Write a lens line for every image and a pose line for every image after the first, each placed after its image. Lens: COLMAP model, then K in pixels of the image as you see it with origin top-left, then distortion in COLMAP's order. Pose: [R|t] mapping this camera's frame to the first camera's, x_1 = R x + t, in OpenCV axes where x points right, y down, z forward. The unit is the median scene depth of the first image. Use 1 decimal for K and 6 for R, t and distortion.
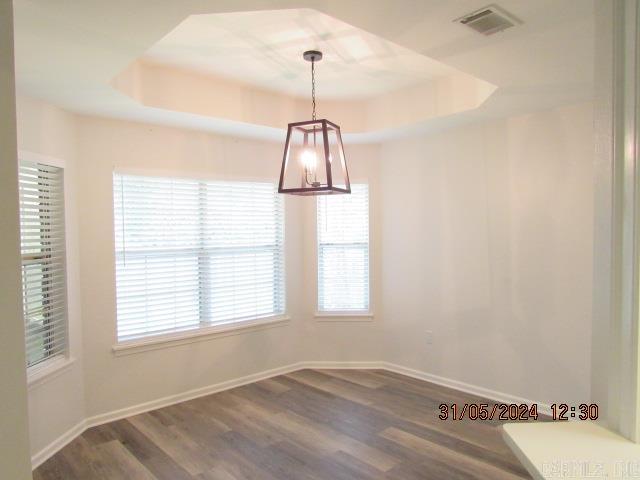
lens RADIAL K [[457.5, 0, 320.2], [0, 457.5, 241.7], [0, 0, 1]] dist [-0.023889, -0.006085]
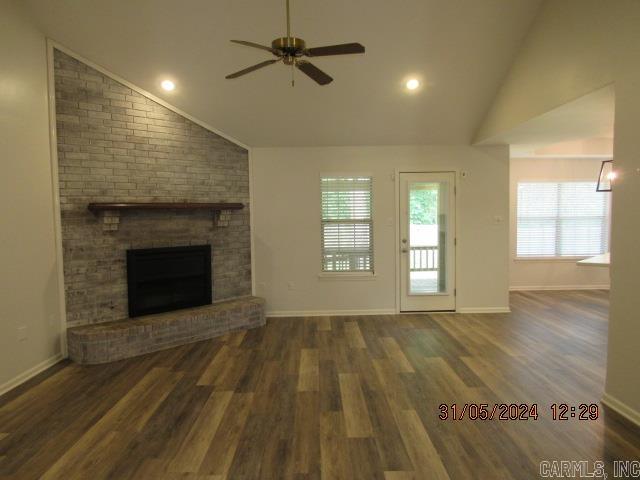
lens RADIAL K [[457.5, 0, 319.1], [0, 457.5, 241.6], [0, 0, 1]] dist [-0.023889, -0.006085]
pose [[0.746561, 0.053279, -0.663180, 0.270370], [-0.009438, 0.997536, 0.069516, -0.006524], [0.665250, -0.045639, 0.745224, -1.119097]]
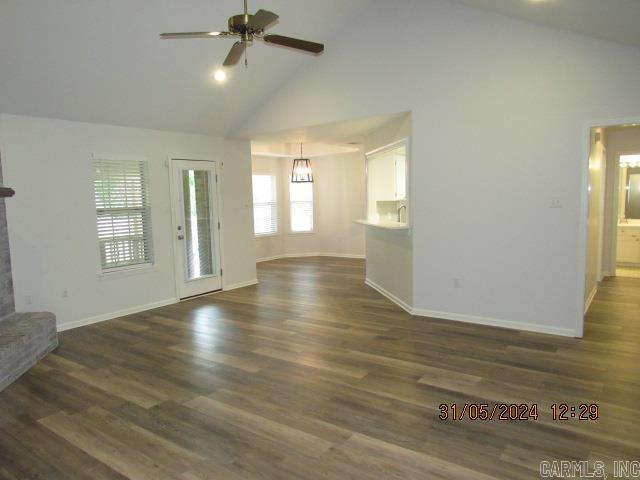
lens RADIAL K [[457.5, 0, 315.1], [0, 457.5, 238.7], [0, 0, 1]] dist [-0.023889, -0.006085]
pose [[0.979289, -0.024438, 0.200989, -0.370015], [0.009626, 0.997186, 0.074344, 0.019970], [-0.202240, -0.070869, 0.976768, -1.364123]]
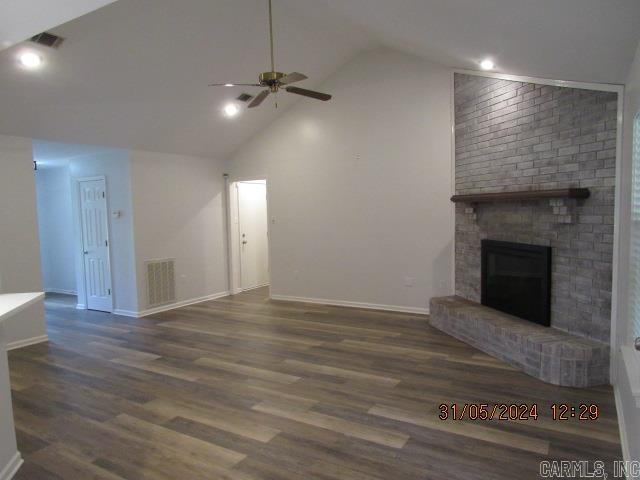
lens RADIAL K [[457.5, 0, 316.0], [0, 457.5, 251.3], [0, 0, 1]] dist [-0.023889, -0.006085]
pose [[-0.957375, 0.069477, -0.280367, -0.103268], [0.039106, 0.992881, 0.112508, -0.021630], [0.286188, 0.096748, -0.953277, 0.462971]]
